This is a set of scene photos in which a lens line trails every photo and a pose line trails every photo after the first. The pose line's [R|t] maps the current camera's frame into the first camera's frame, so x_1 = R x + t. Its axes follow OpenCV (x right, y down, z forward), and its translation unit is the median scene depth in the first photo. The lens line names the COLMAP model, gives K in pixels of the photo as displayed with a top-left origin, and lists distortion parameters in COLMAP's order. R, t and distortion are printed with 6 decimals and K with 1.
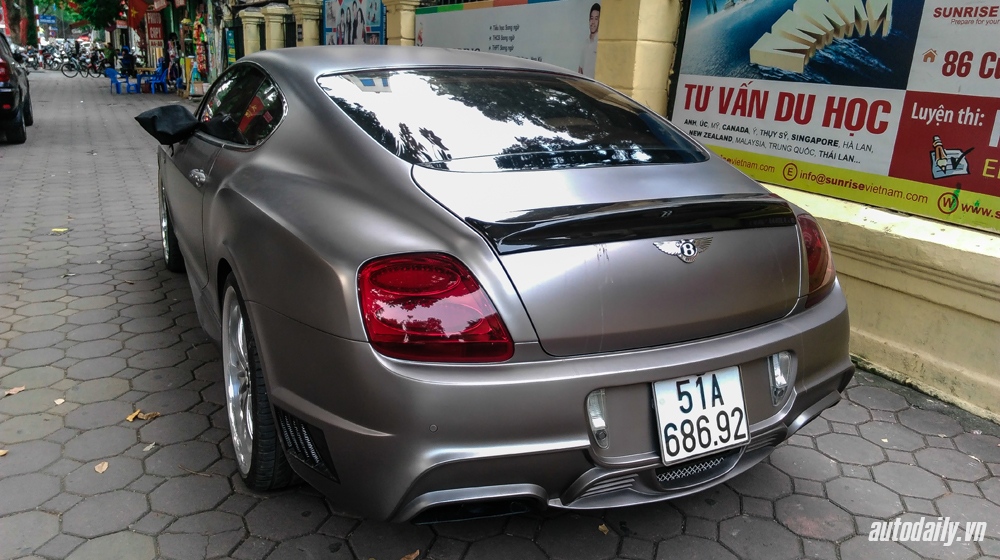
lens RADIAL K [[757.7, 0, 497.2], [0, 757.7, 266.9], [0, 0, 1]] dist [0.061720, -0.091717]
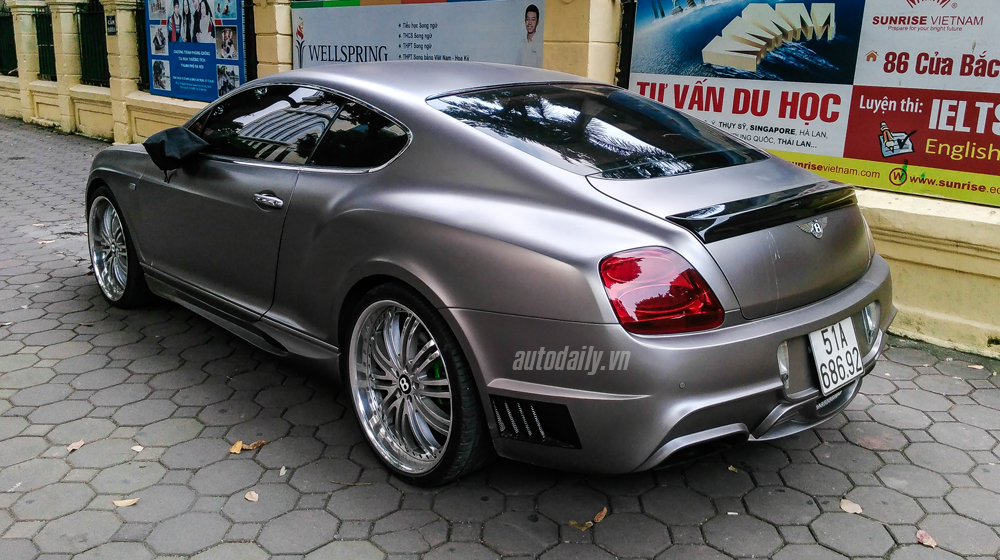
lens RADIAL K [[849.5, 0, 522.0], [0, 849.5, 250.4], [0, 0, 1]] dist [0.073715, -0.035981]
pose [[0.958920, -0.090049, 0.269004, -0.361063], [0.095831, 0.995362, -0.008411, -0.012481], [-0.266999, 0.033845, 0.963102, -0.153679]]
